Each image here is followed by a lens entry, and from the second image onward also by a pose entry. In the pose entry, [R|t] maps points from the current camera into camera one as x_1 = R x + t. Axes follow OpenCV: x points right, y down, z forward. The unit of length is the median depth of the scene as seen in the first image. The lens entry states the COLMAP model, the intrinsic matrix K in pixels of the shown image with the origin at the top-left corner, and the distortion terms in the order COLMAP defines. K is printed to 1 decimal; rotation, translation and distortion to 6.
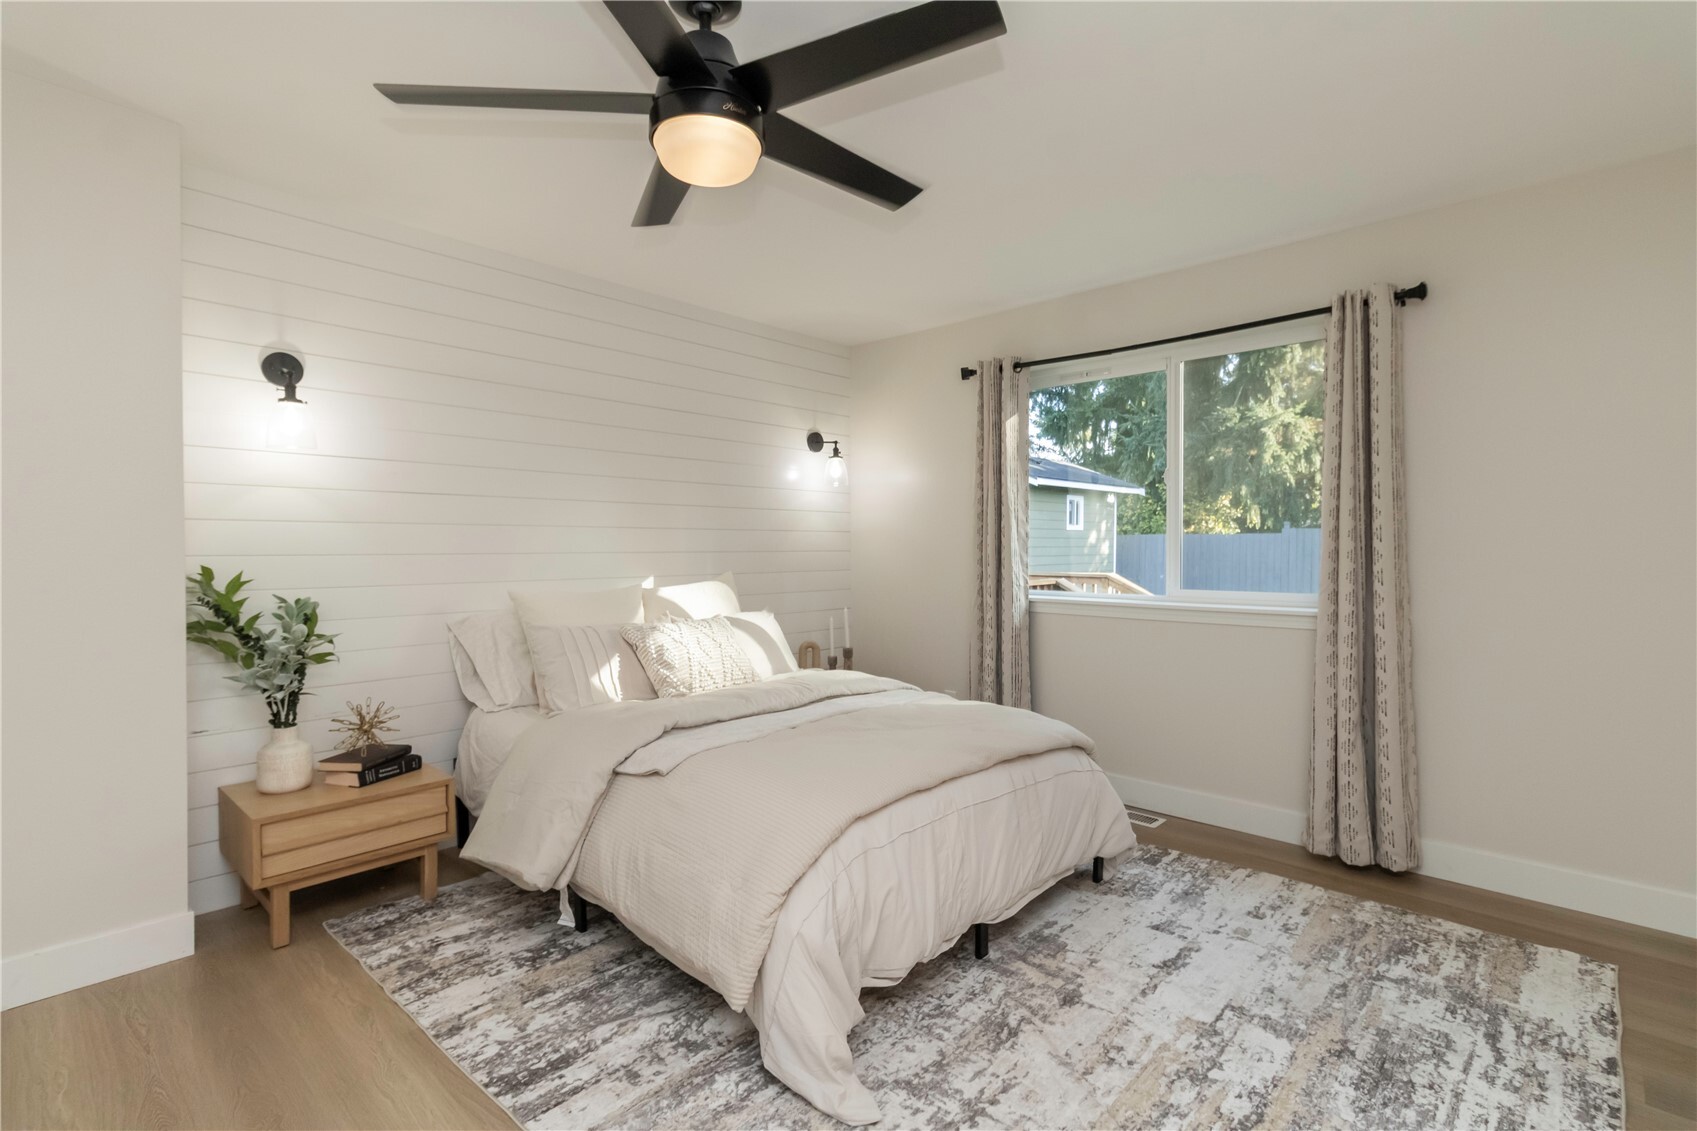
lens RADIAL K [[824.7, 0, 847.2], [0, 824.7, 556.5], [0, 0, 1]] dist [0.003741, 0.000528]
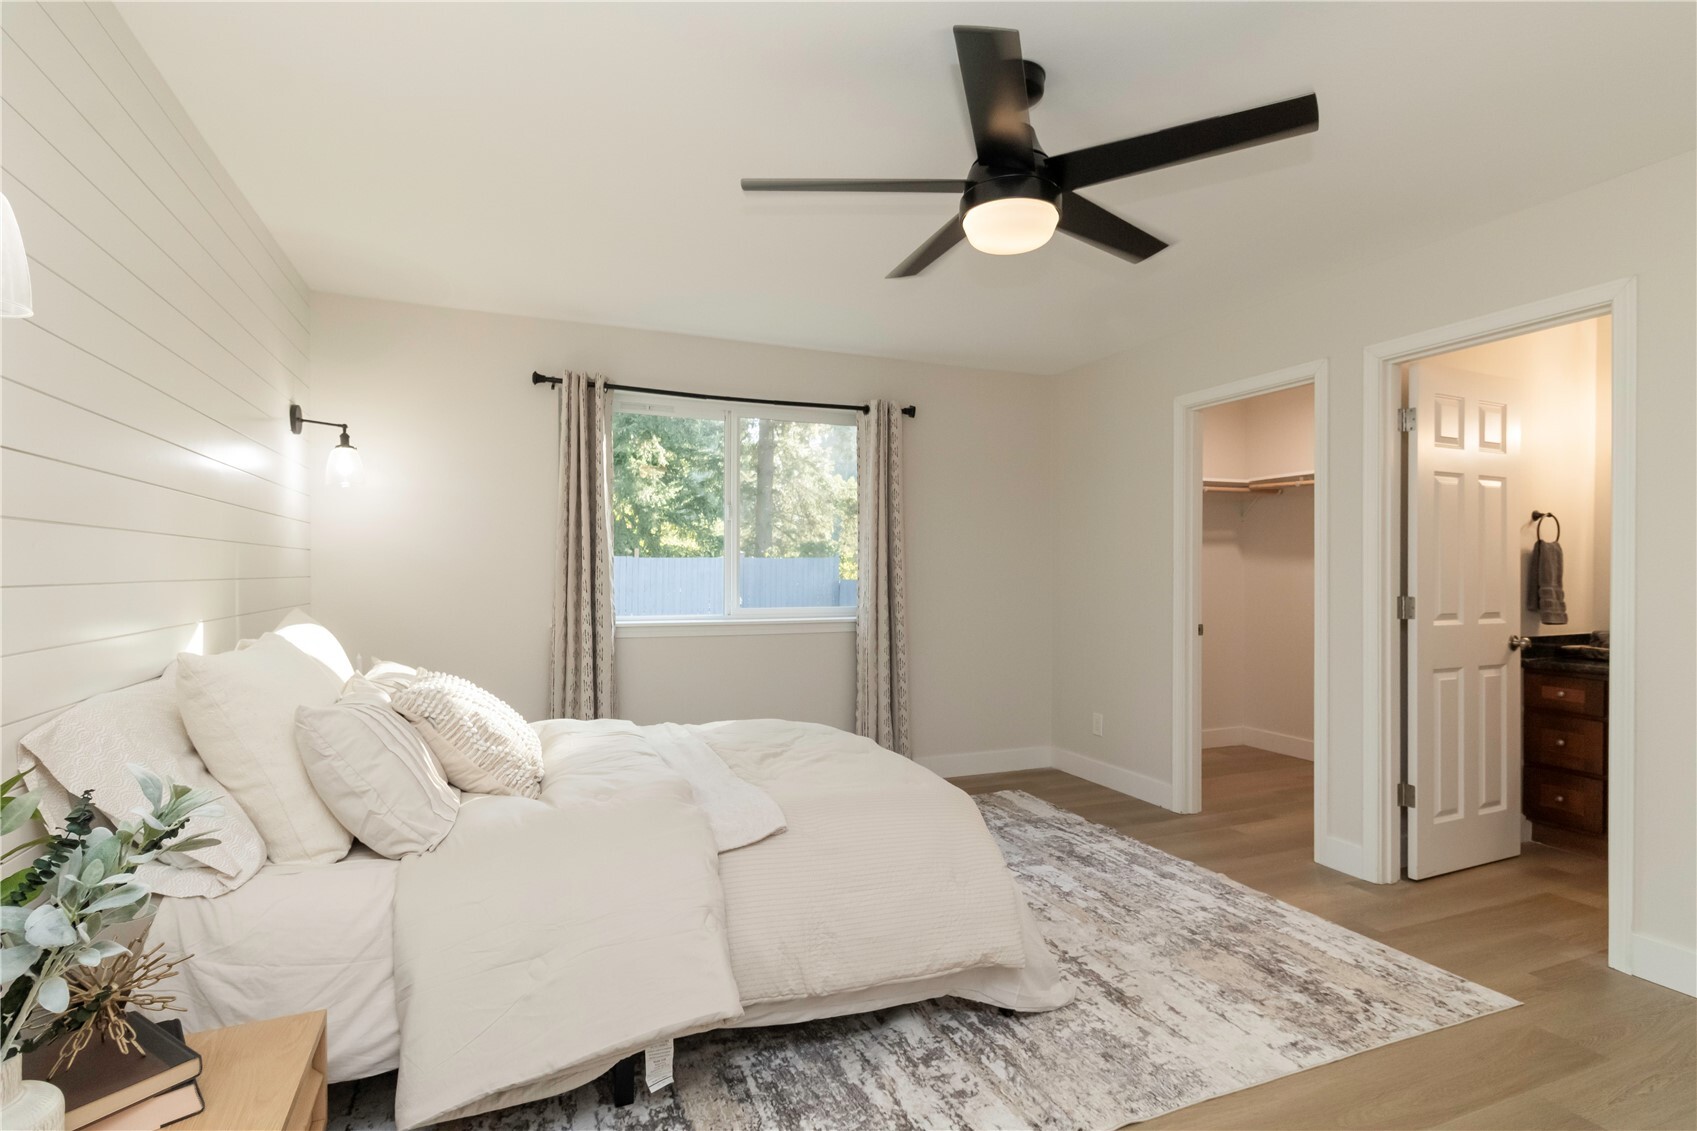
lens RADIAL K [[861.9, 0, 853.6], [0, 861.9, 571.9], [0, 0, 1]] dist [0.003297, 0.000273]
pose [[0.373458, 0.002514, 0.927644, -1.183840], [0.008574, 0.999944, -0.006161, -0.005082], [-0.927608, 0.010255, 0.373415, 0.661242]]
